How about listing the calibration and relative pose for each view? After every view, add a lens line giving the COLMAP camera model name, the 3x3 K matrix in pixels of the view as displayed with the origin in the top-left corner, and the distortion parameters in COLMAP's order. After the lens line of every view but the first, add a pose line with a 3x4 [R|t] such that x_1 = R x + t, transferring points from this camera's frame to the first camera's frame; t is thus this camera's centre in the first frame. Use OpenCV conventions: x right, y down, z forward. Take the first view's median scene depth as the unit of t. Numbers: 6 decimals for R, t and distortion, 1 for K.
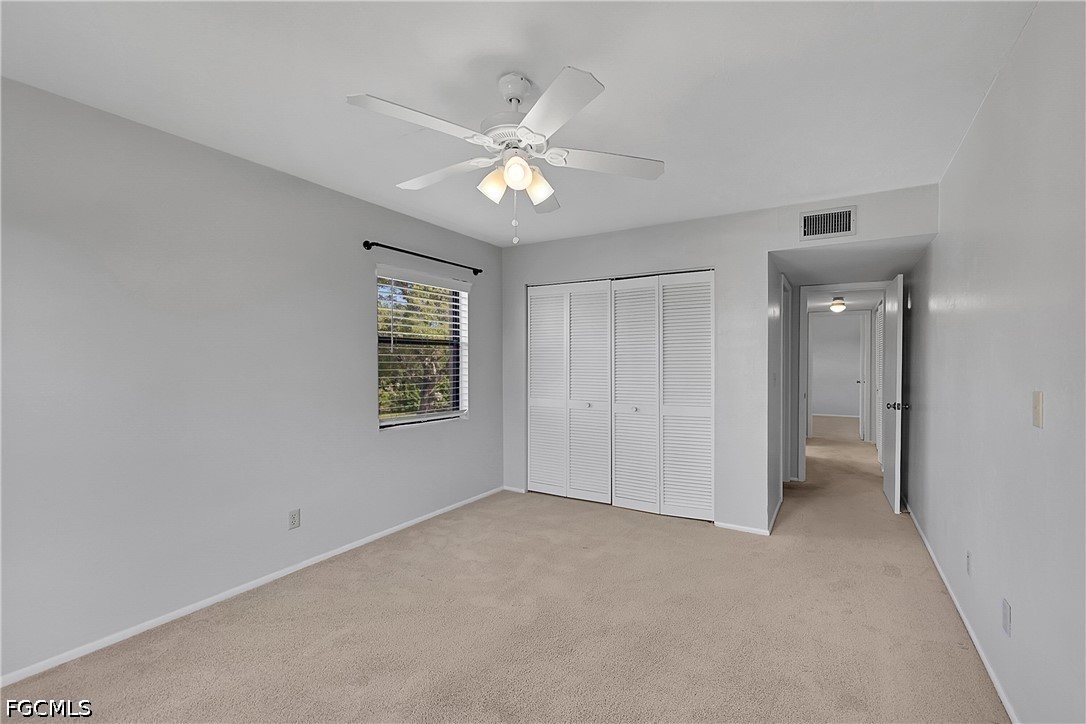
lens RADIAL K [[448.5, 0, 571.2], [0, 448.5, 364.7], [0, 0, 1]] dist [-0.000546, -0.000034]
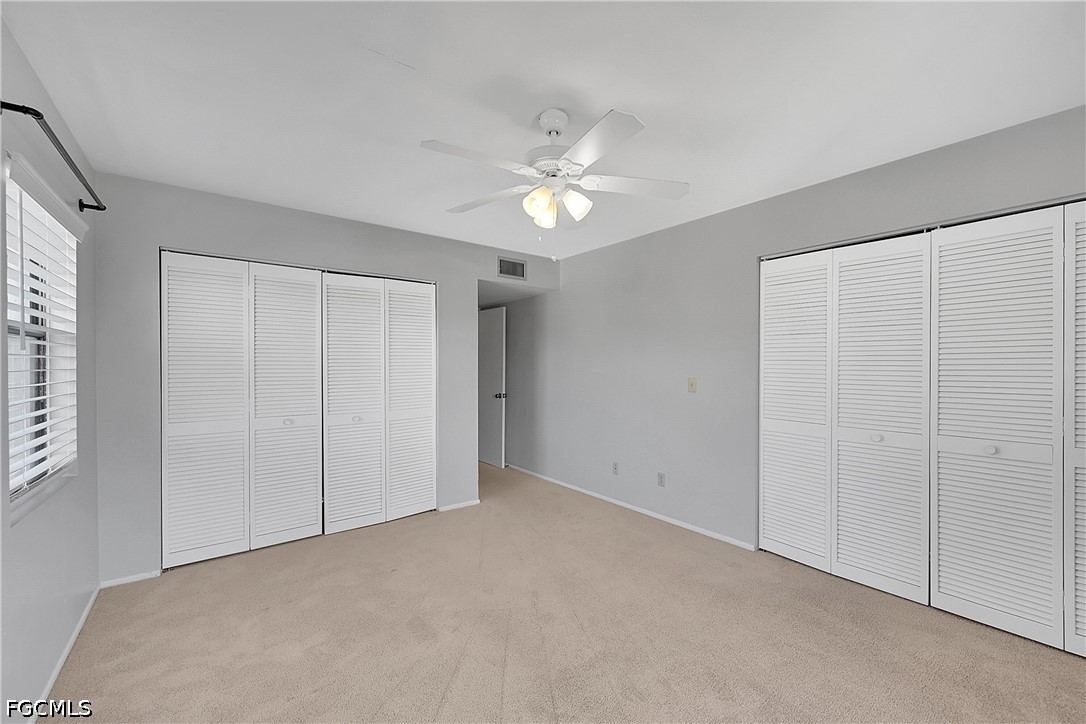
lens RADIAL K [[444.6, 0, 553.1], [0, 444.6, 365.6], [0, 0, 1]] dist [0.000050, -0.000060]
pose [[0.372407, -0.003607, 0.928062, -0.580284], [0.010572, 0.999944, -0.000356, -0.003925], [-0.928009, 0.009944, 0.372424, 0.302393]]
